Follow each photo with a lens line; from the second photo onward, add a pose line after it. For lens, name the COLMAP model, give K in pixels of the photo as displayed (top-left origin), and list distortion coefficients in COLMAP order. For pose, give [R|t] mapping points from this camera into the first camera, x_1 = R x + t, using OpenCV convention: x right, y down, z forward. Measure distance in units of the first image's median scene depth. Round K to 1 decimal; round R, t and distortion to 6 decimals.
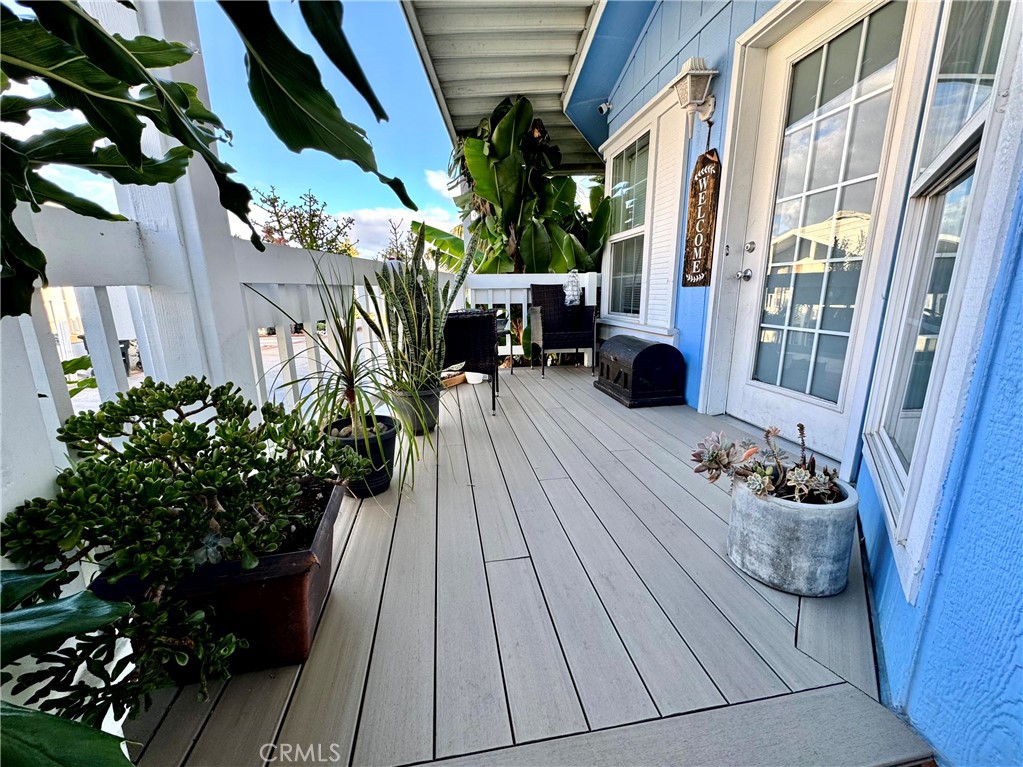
lens RADIAL K [[407.4, 0, 509.7], [0, 407.4, 386.1], [0, 0, 1]] dist [-0.003224, 0.000451]
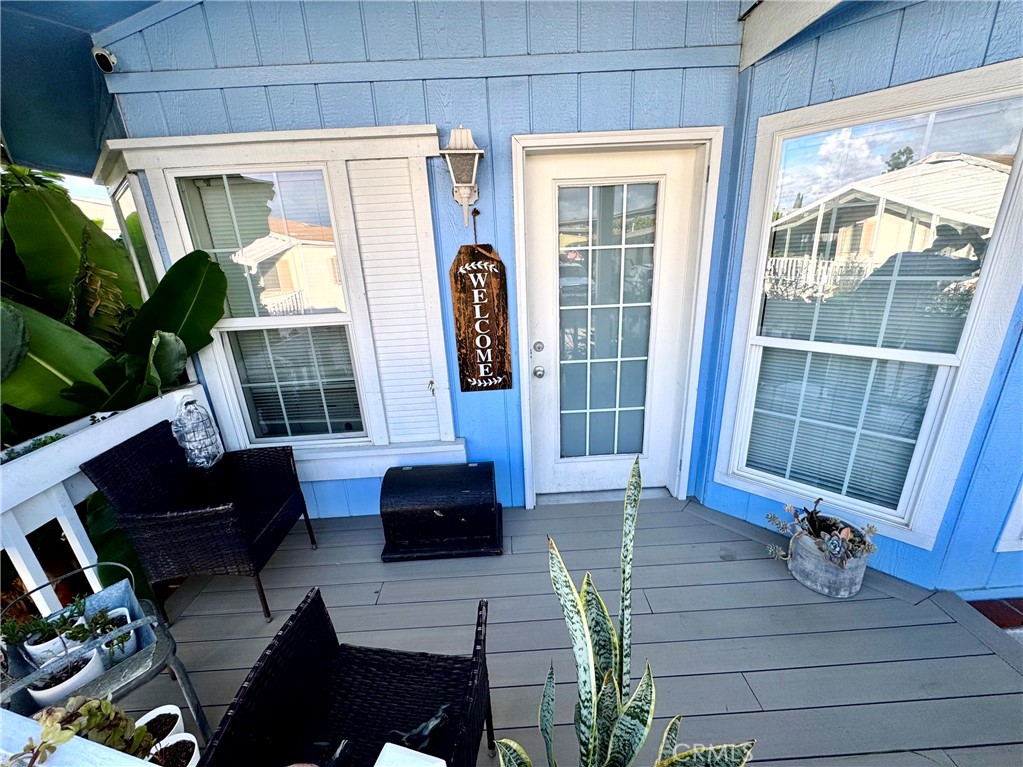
lens RADIAL K [[407.4, 0, 511.2], [0, 407.4, 381.6], [0, 0, 1]] dist [-0.003224, 0.000451]
pose [[0.150364, -0.308128, 0.939387, -0.369338], [0.269034, 0.927084, 0.261029, -0.492851], [-0.951321, 0.213478, 0.222298, 0.772861]]
